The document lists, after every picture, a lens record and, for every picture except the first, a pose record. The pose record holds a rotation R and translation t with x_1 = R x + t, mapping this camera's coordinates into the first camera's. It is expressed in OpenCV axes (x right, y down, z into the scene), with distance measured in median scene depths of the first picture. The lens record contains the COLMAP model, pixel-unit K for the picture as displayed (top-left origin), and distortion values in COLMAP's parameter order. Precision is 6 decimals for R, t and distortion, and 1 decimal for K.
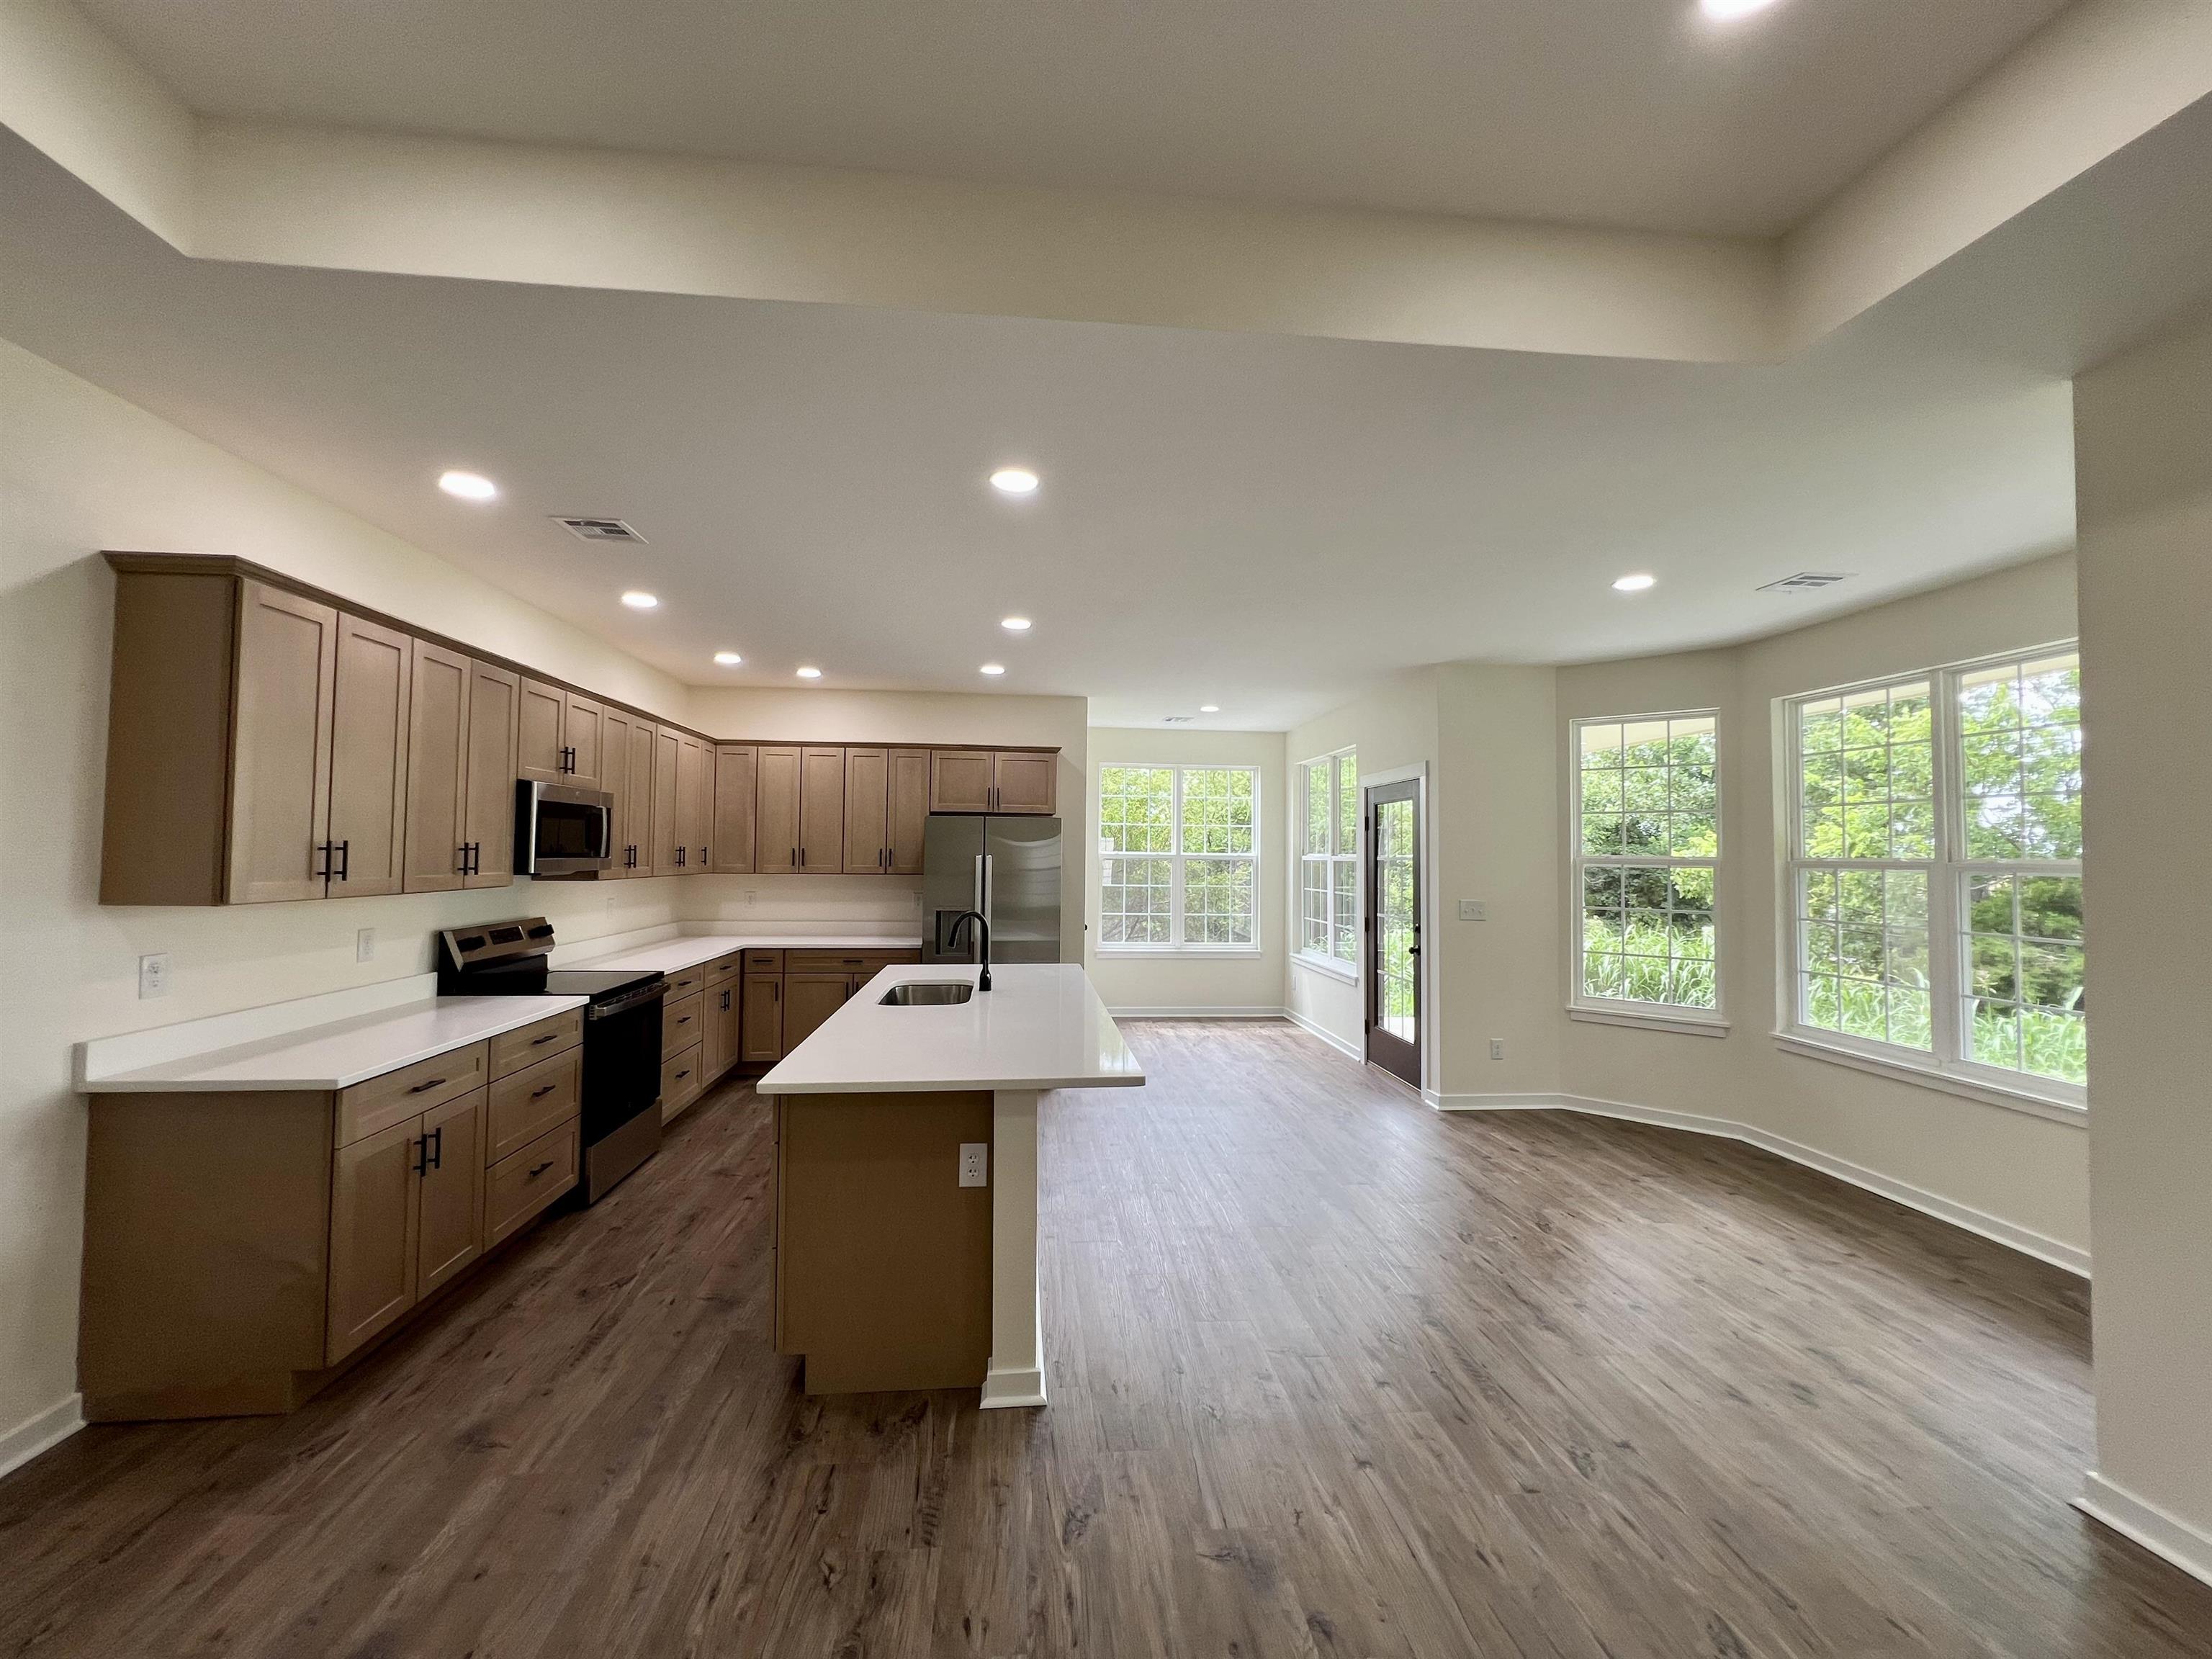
lens RADIAL K [[884.2, 0, 1101.1], [0, 884.2, 822.2], [0, 0, 1]] dist [-0.002340, 0.000259]
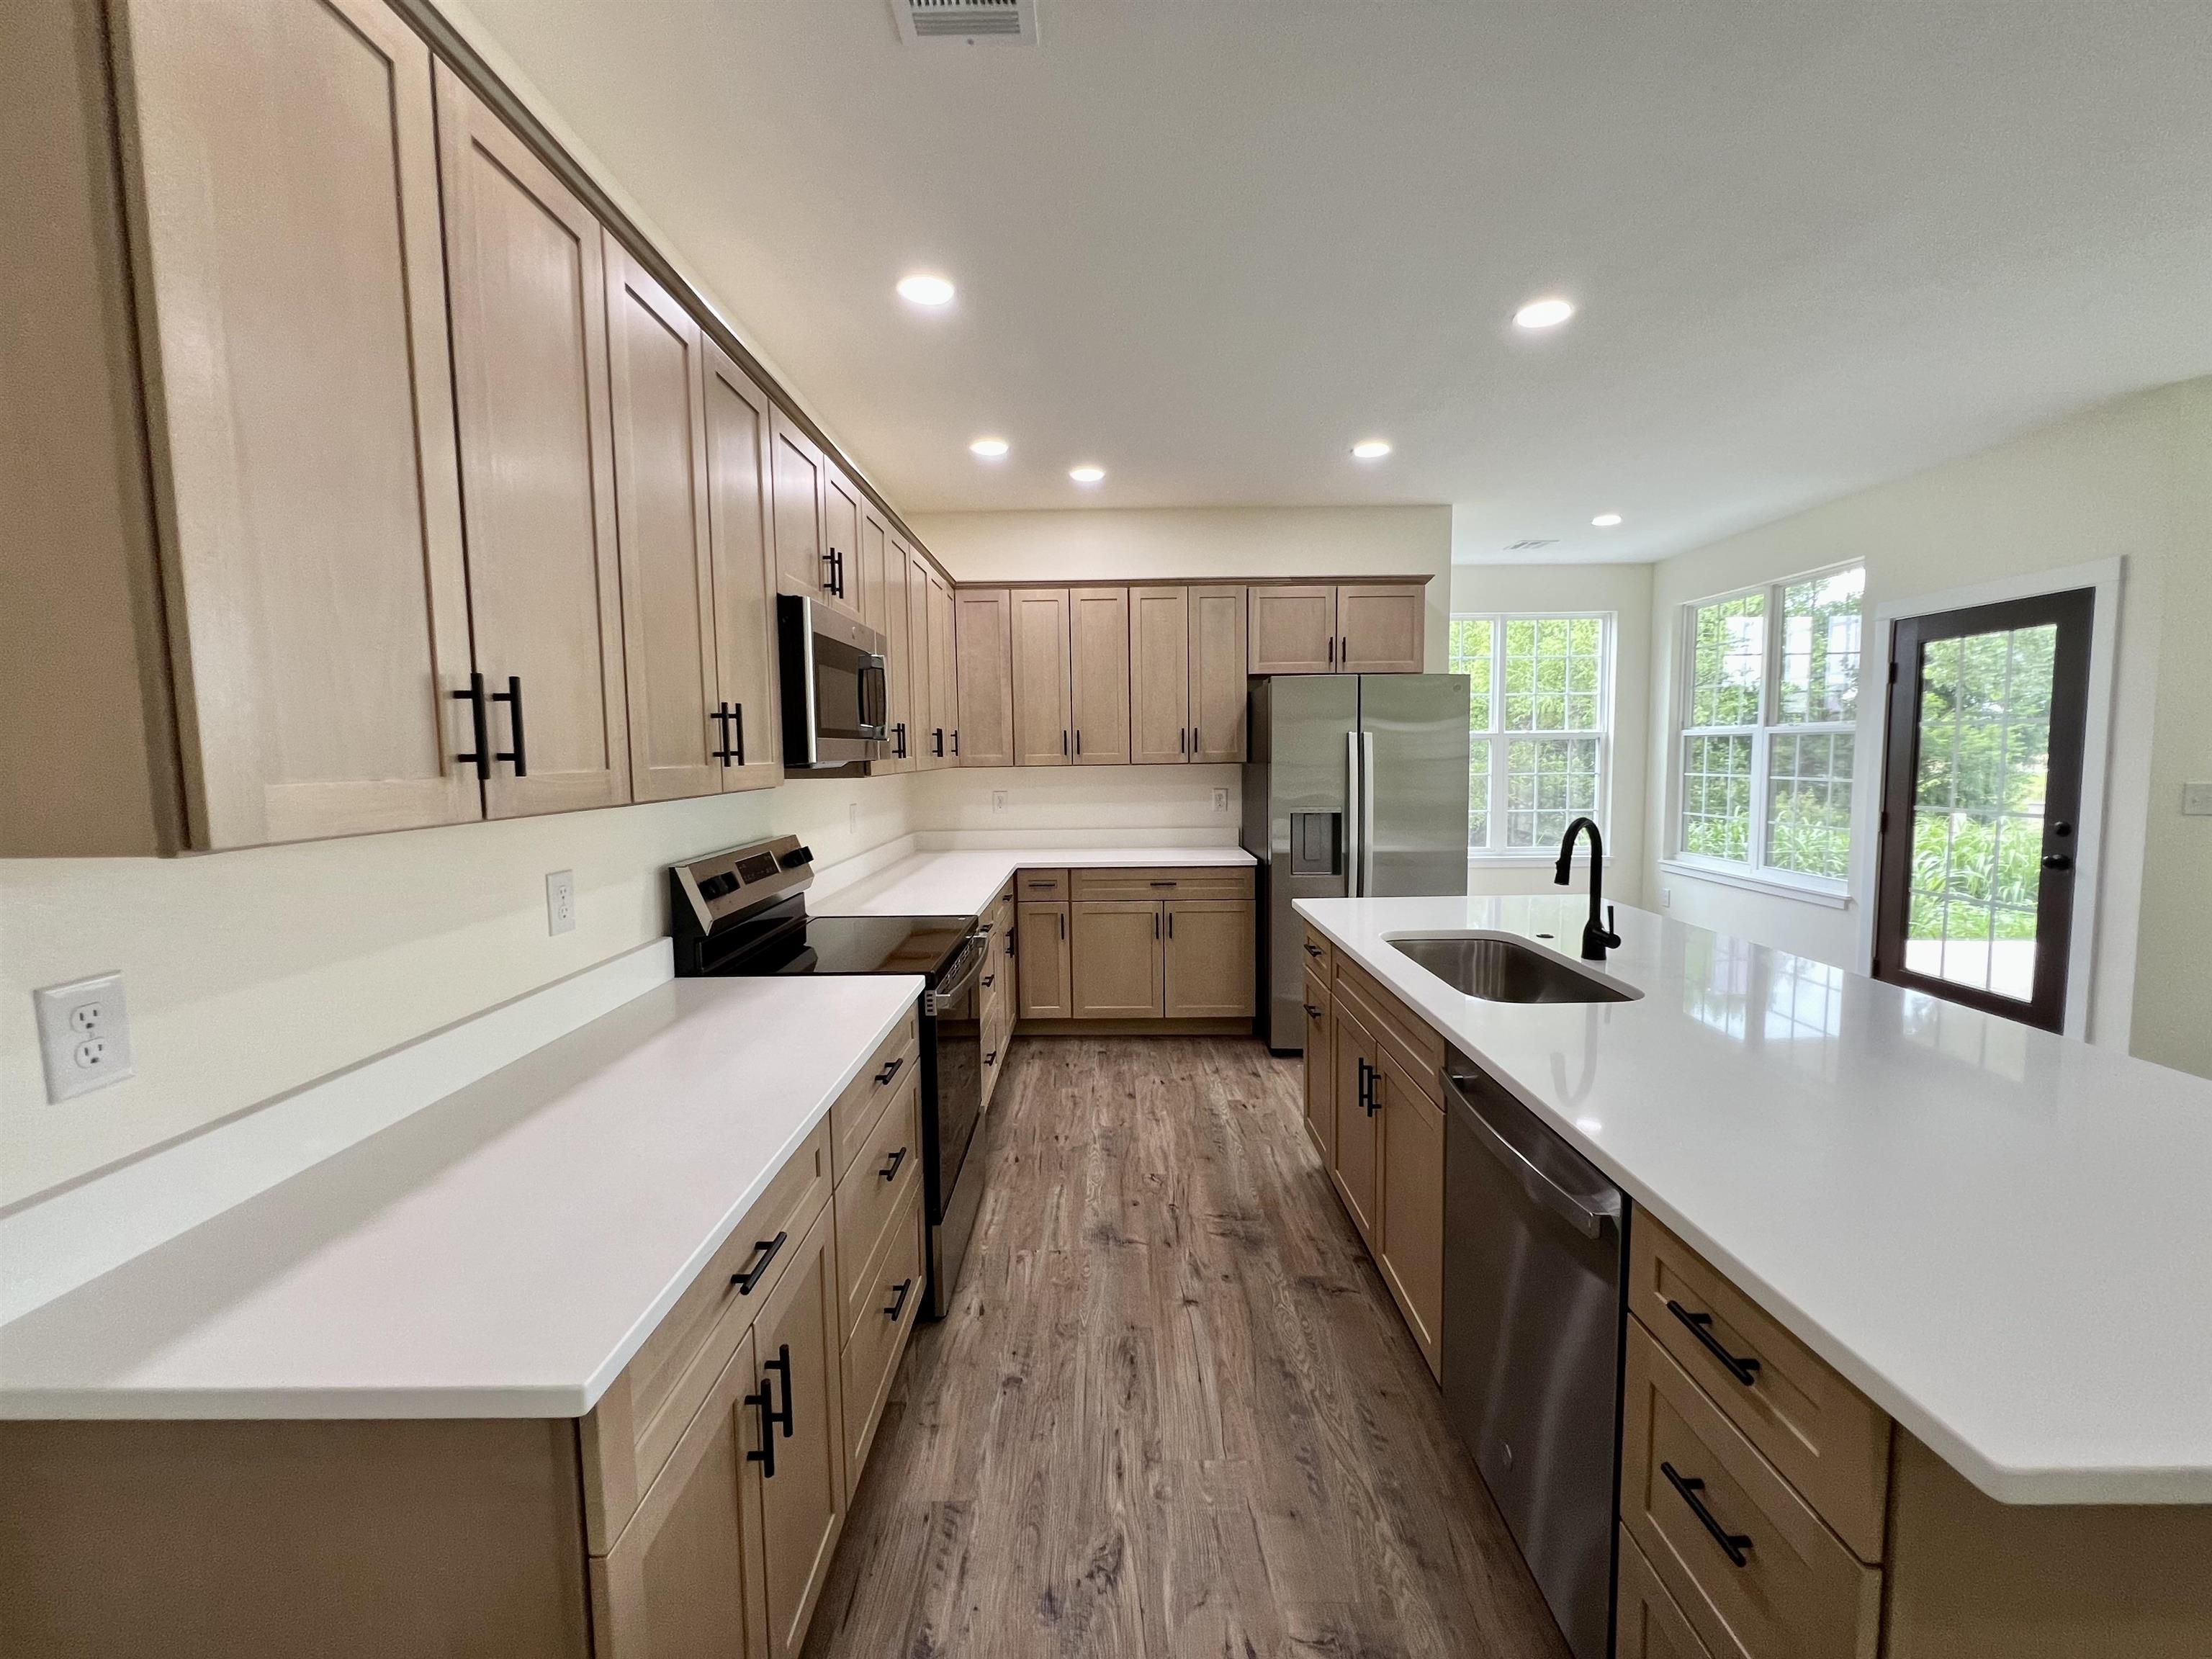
lens RADIAL K [[884.2, 0, 1101.1], [0, 884.2, 822.2], [0, 0, 1]] dist [-0.002340, 0.000259]
pose [[0.994344, -0.015925, -0.105011, -0.400569], [0.028086, 0.992925, 0.115372, 0.034745], [0.102431, -0.117669, 0.987756, 0.454449]]
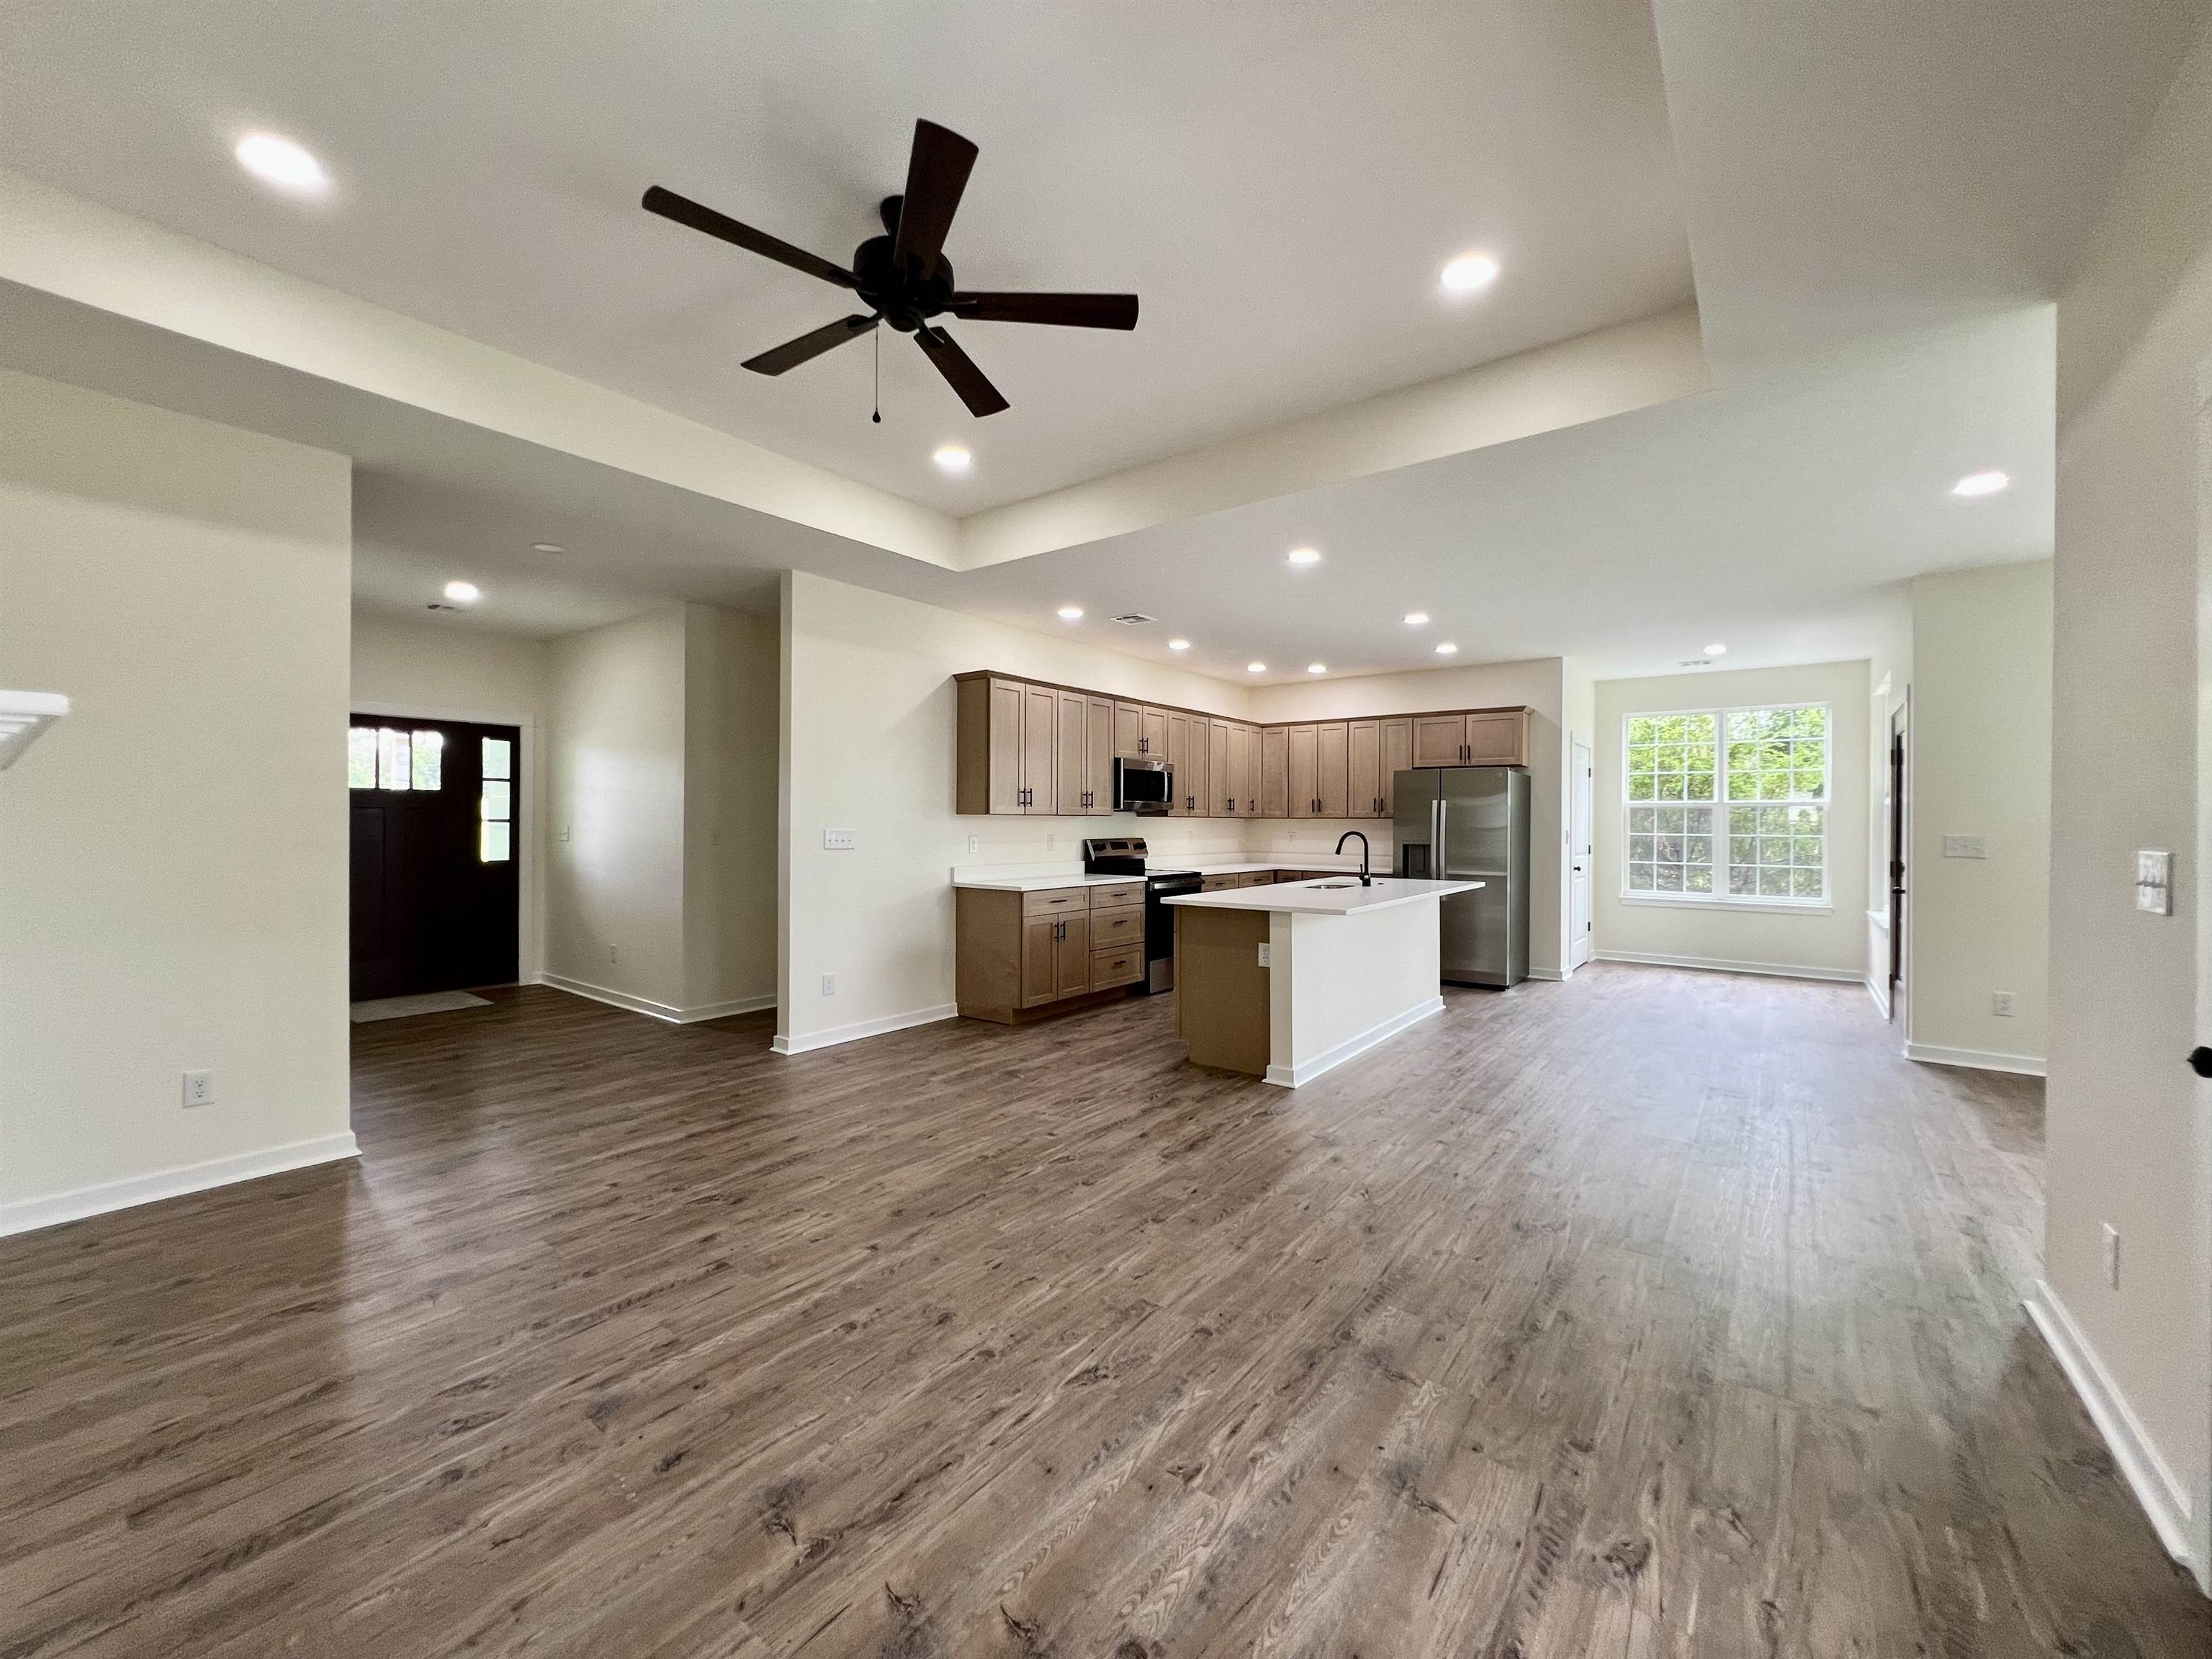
lens RADIAL K [[884.2, 0, 1101.1], [0, 884.2, 822.2], [0, 0, 1]] dist [-0.002340, 0.000259]
pose [[0.729918, -0.007685, -0.683492, 0.565803], [0.027543, 0.999455, 0.018177, 0.050971], [0.682980, -0.032093, 0.729732, -0.357475]]
